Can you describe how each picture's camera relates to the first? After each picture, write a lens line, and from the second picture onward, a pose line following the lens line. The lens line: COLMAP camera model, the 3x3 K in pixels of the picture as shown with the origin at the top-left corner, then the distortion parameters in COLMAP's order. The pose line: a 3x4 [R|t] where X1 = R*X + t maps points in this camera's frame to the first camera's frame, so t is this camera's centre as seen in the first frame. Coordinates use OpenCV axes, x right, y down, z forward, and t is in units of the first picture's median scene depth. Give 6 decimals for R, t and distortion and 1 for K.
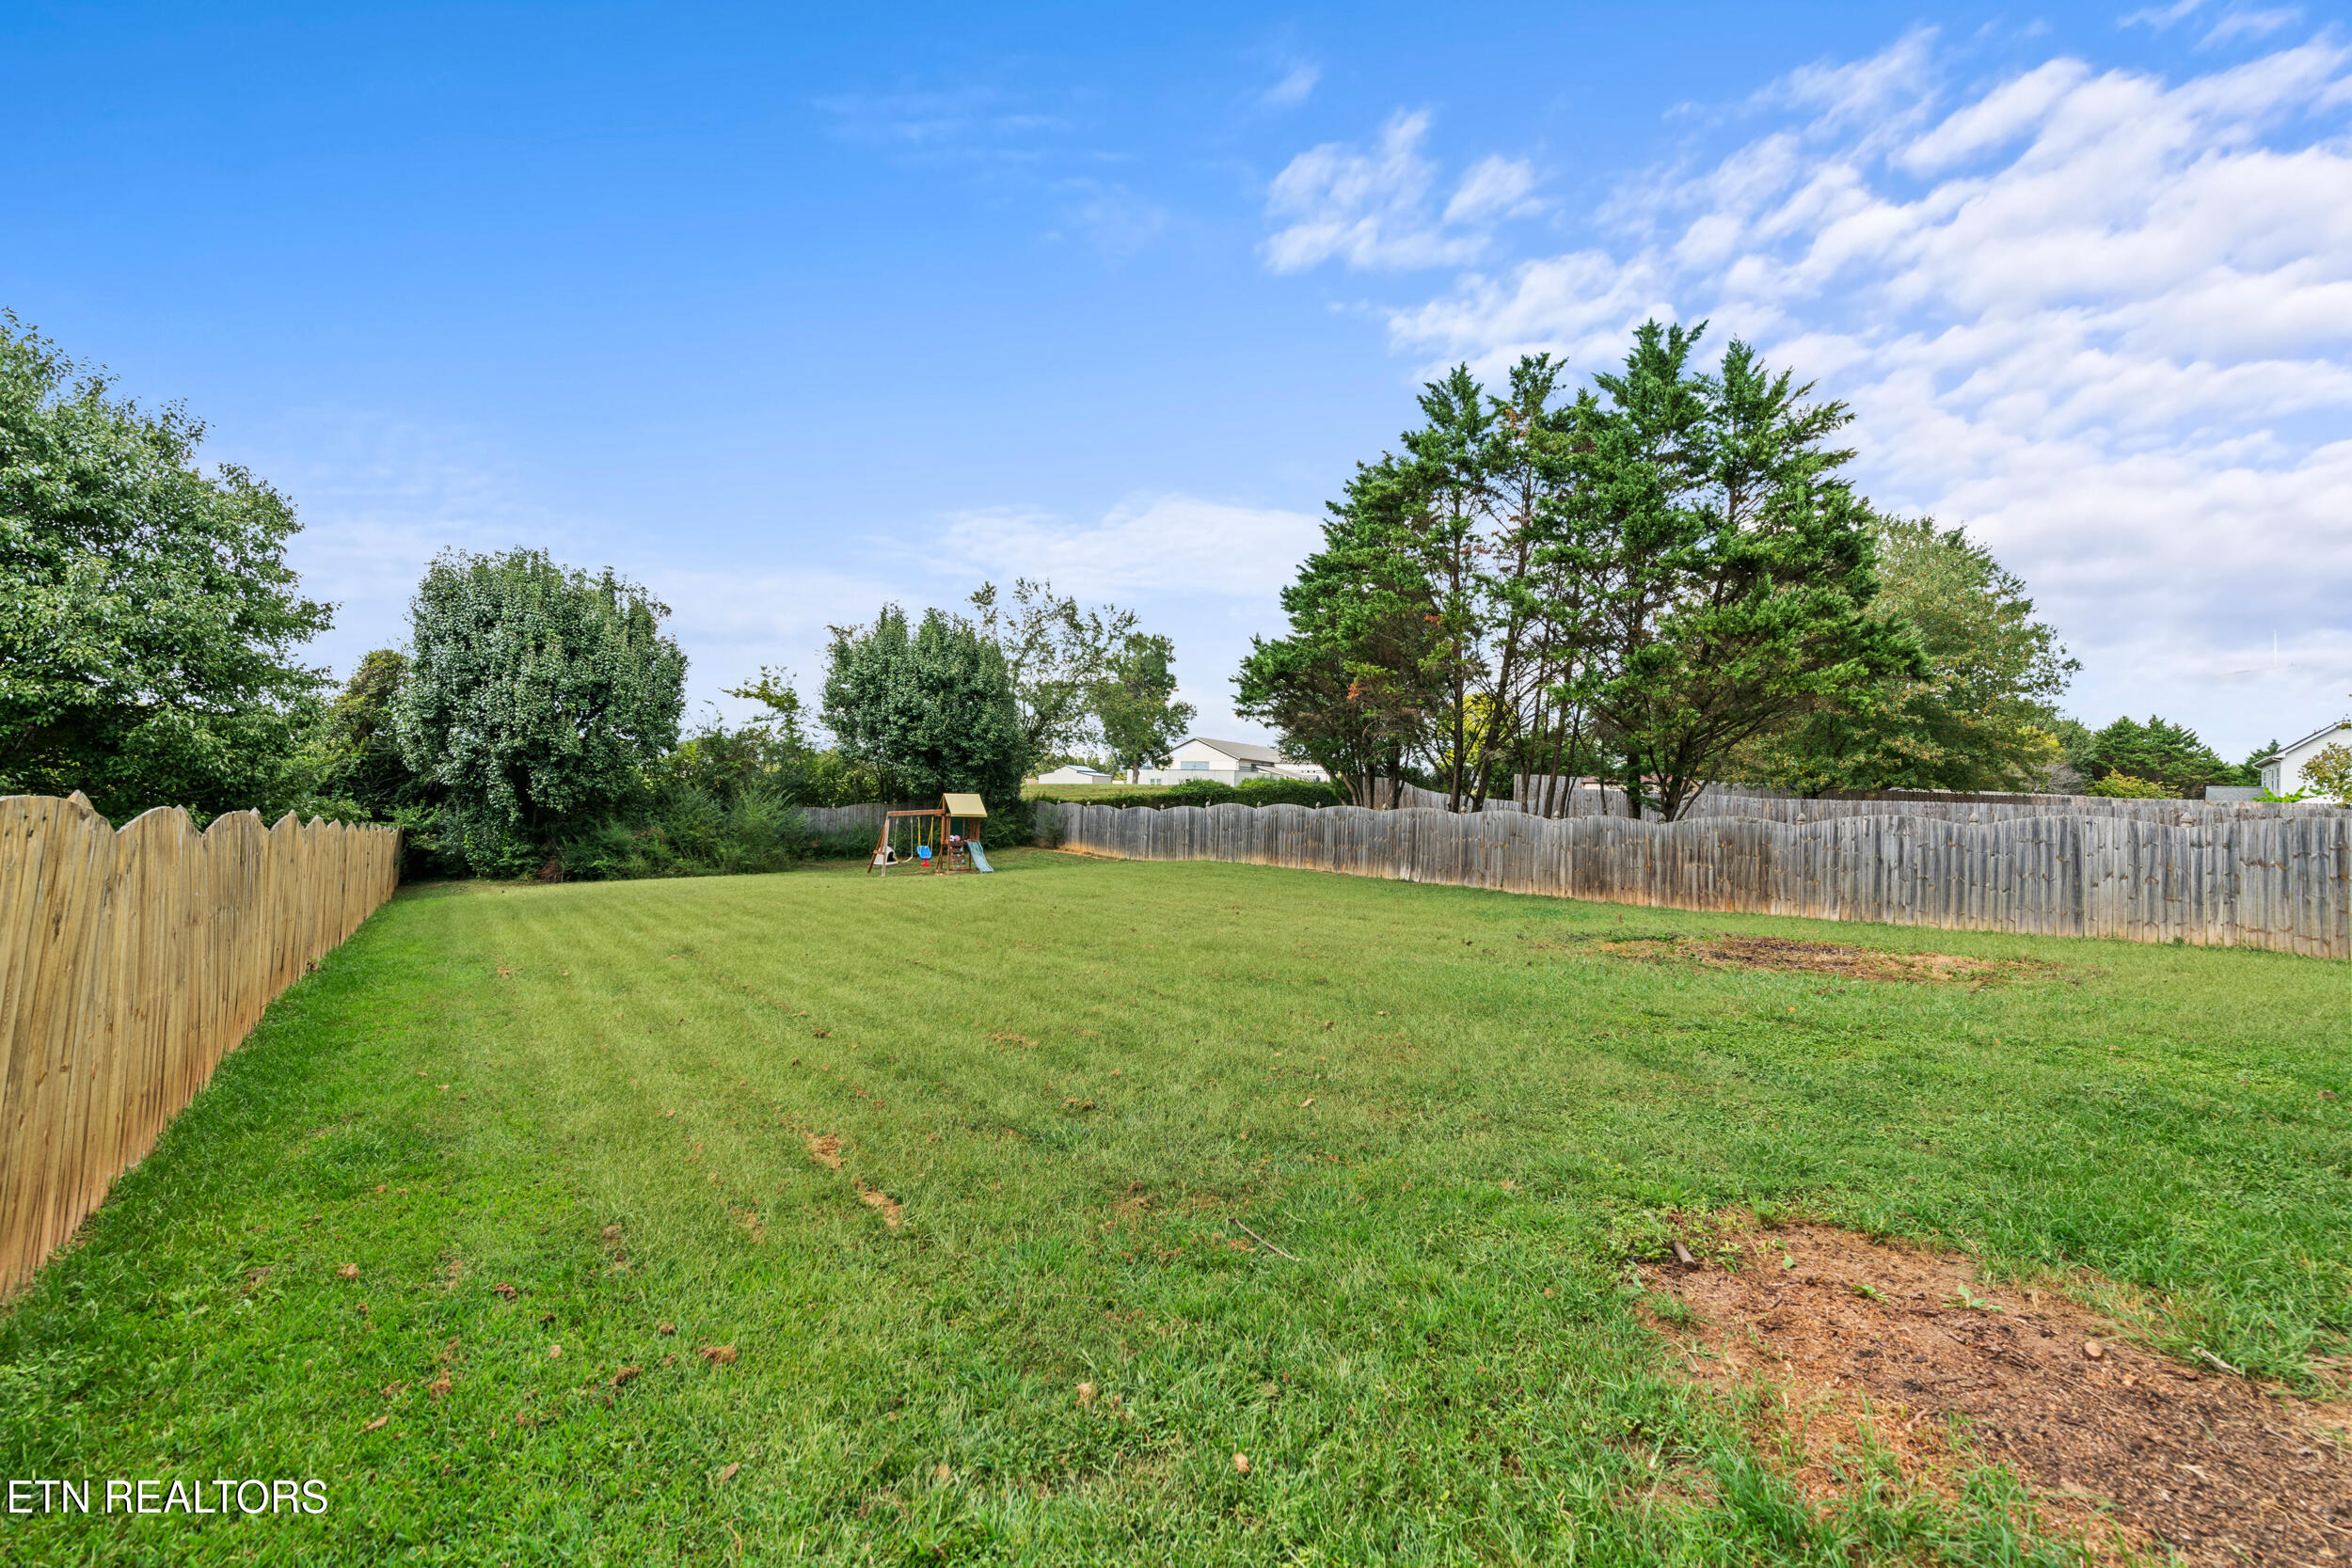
lens RADIAL K [[1041.3, 0, 1212.3], [0, 1041.3, 771.1], [0, 0, 1]] dist [-0.000315, 0.000169]
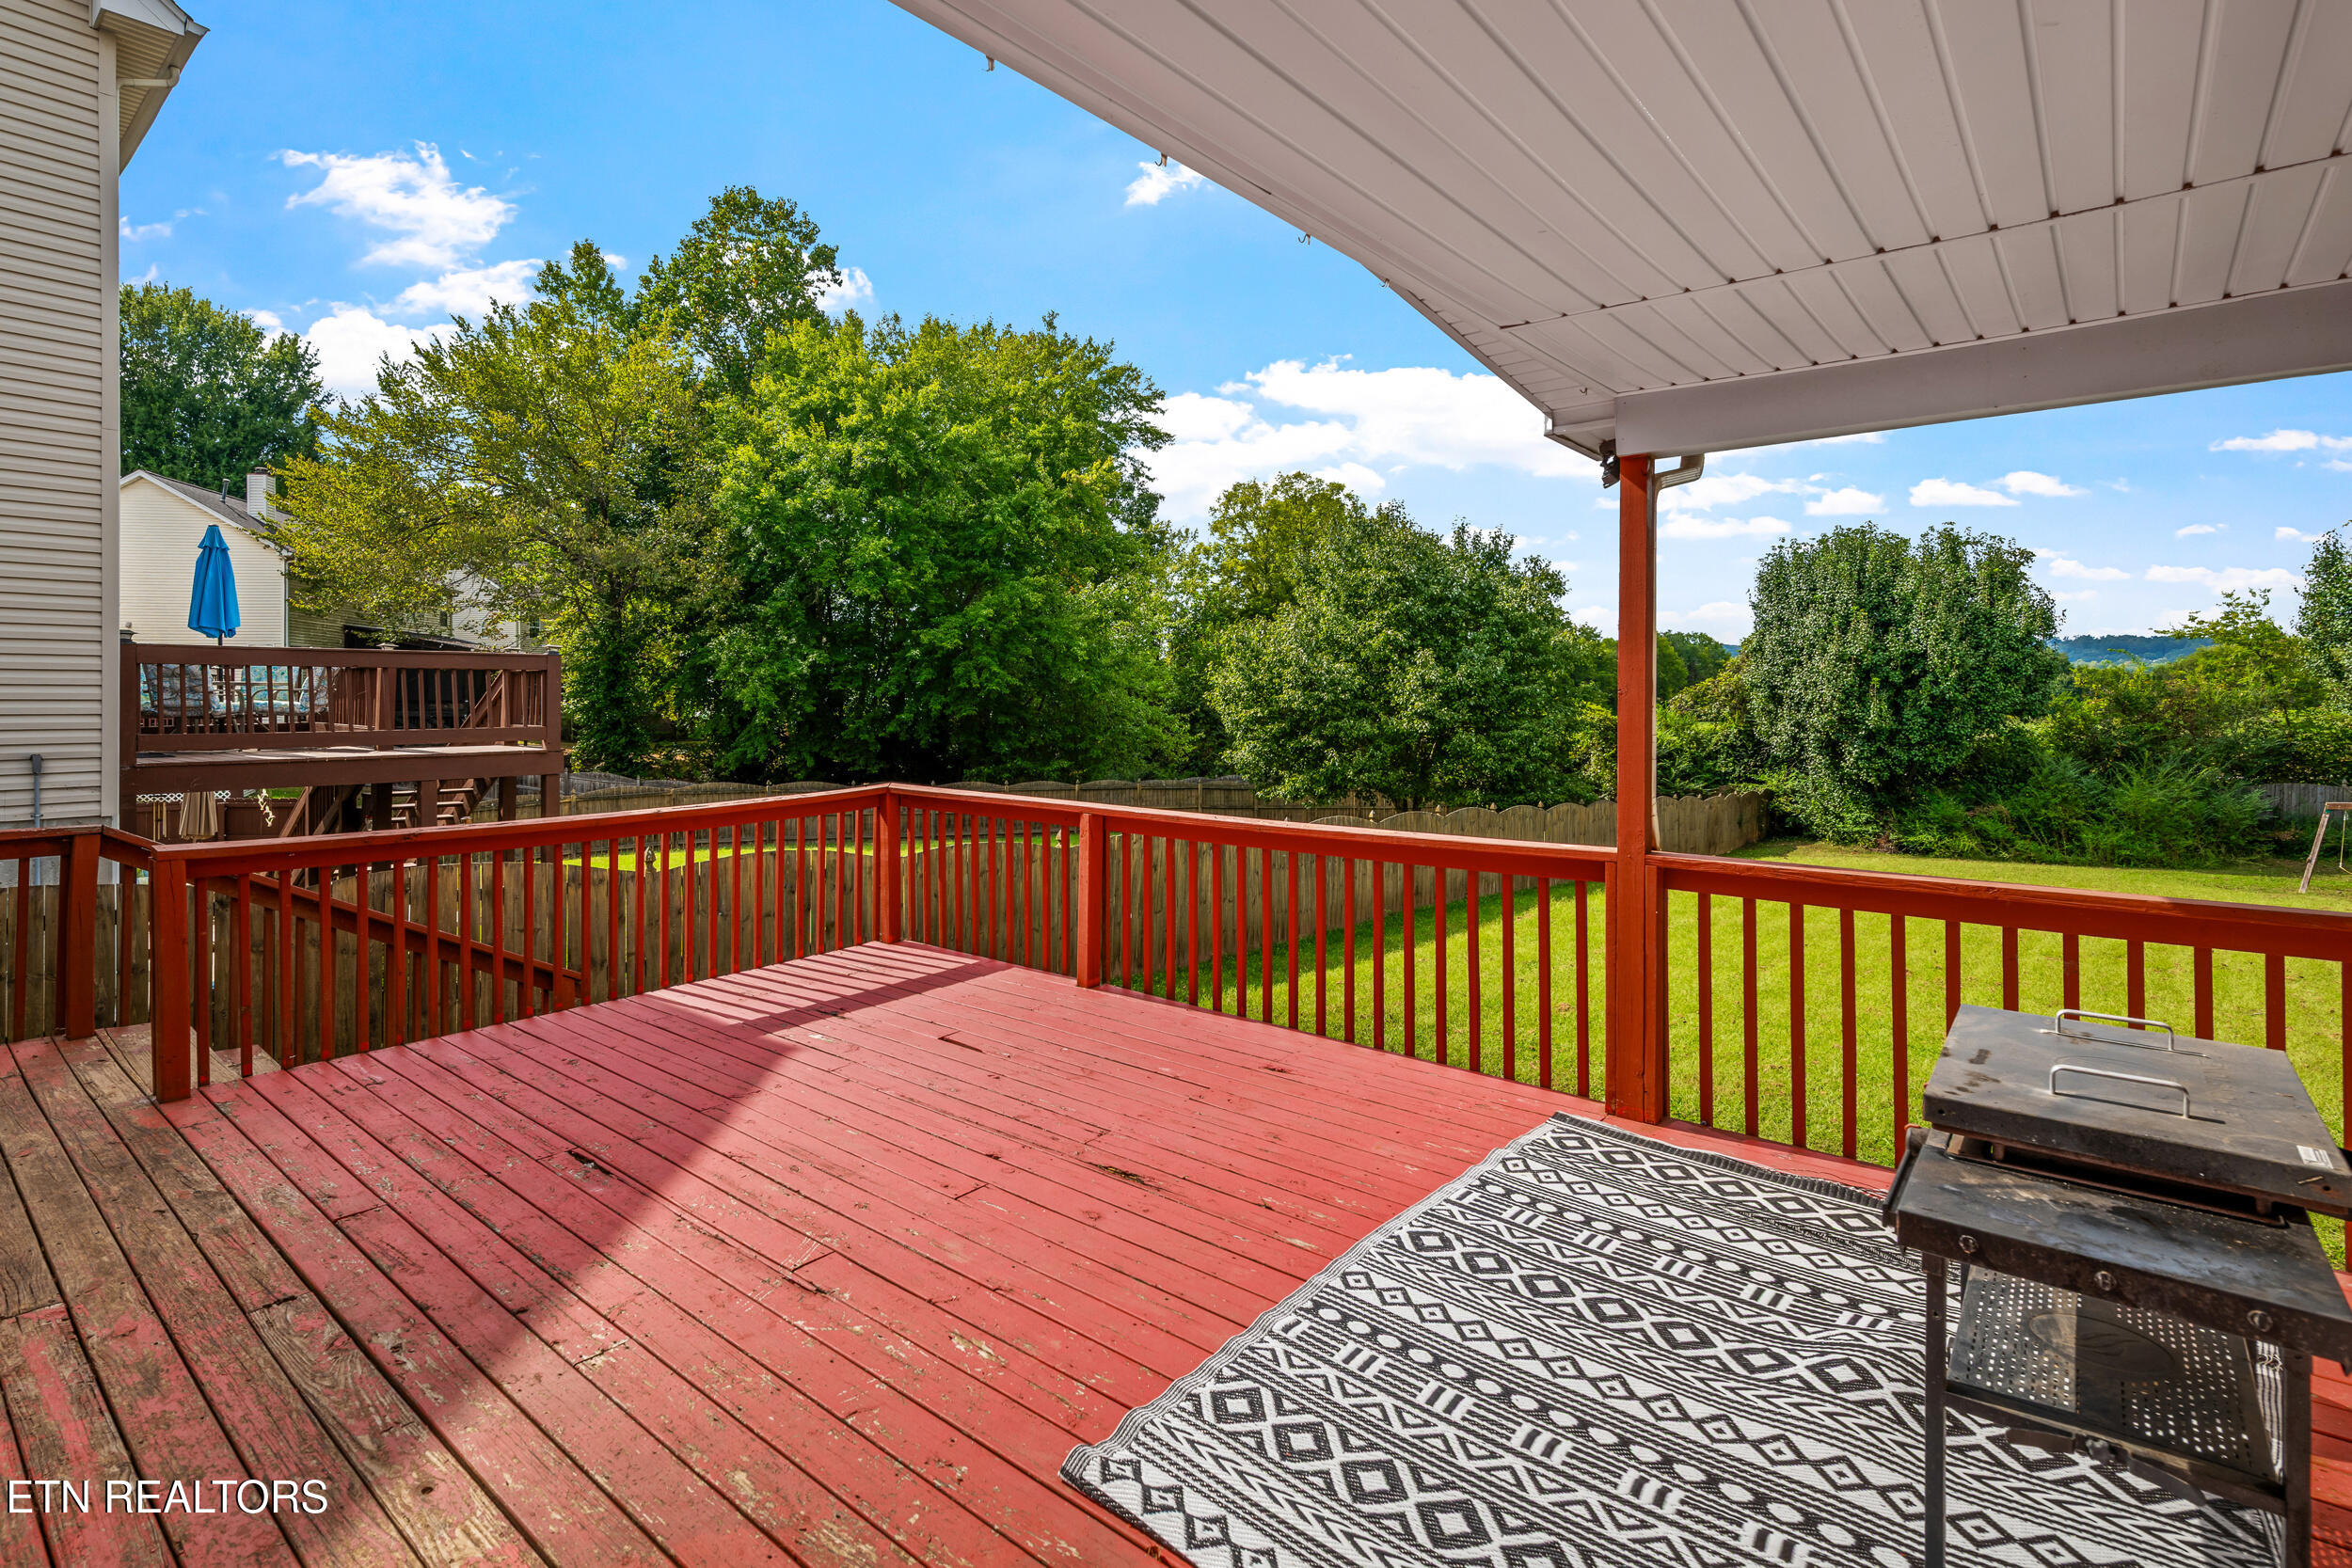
lens RADIAL K [[1178.0, 0, 1008.7], [0, 1178.0, 708.1], [0, 0, 1]] dist [0.001946, -0.000124]
pose [[0.158842, -0.016648, -0.987164, 0.350103], [0.032283, 0.999411, -0.011660, -0.045828], [0.986776, -0.030016, 0.159286, -0.011414]]
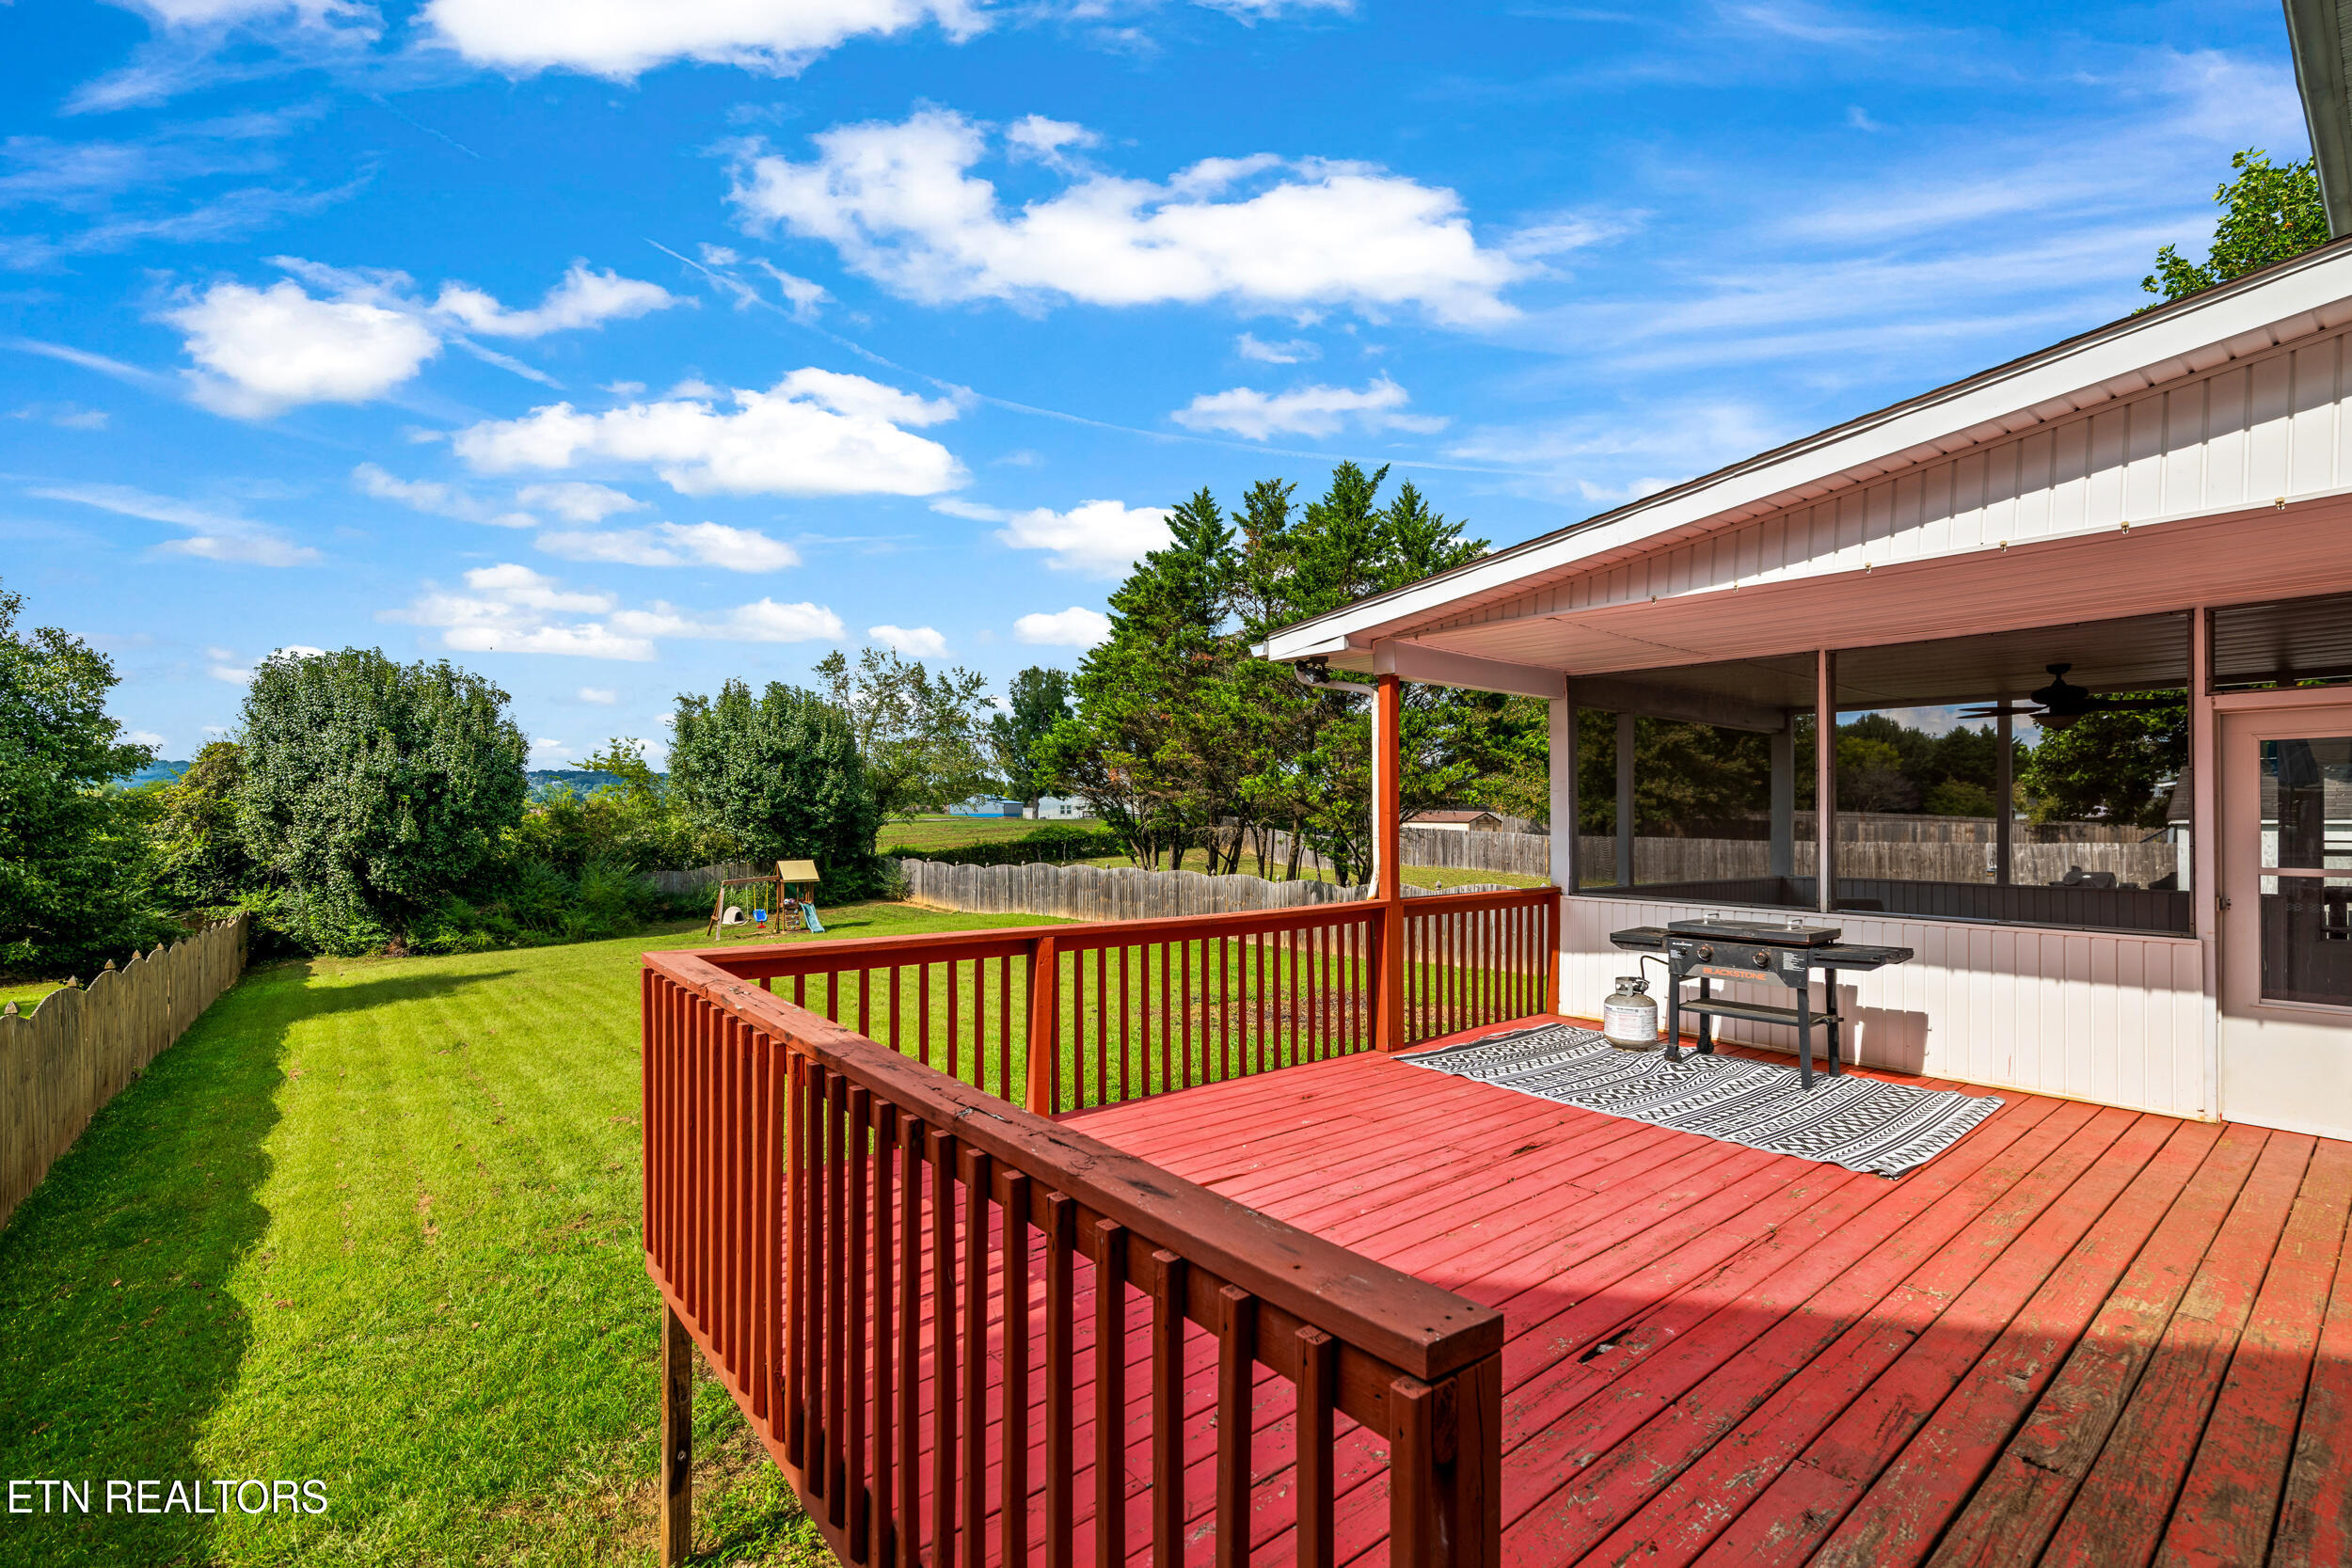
lens RADIAL K [[1044.1, 0, 1240.1], [0, 1044.1, 814.8], [0, 0, 1]] dist [0.003624, -0.001096]
pose [[0.996479, -0.025741, 0.079795, 0.152026], [0.023259, 0.999221, 0.031874, -0.054718], [-0.080553, -0.029906, 0.996302, -0.147497]]
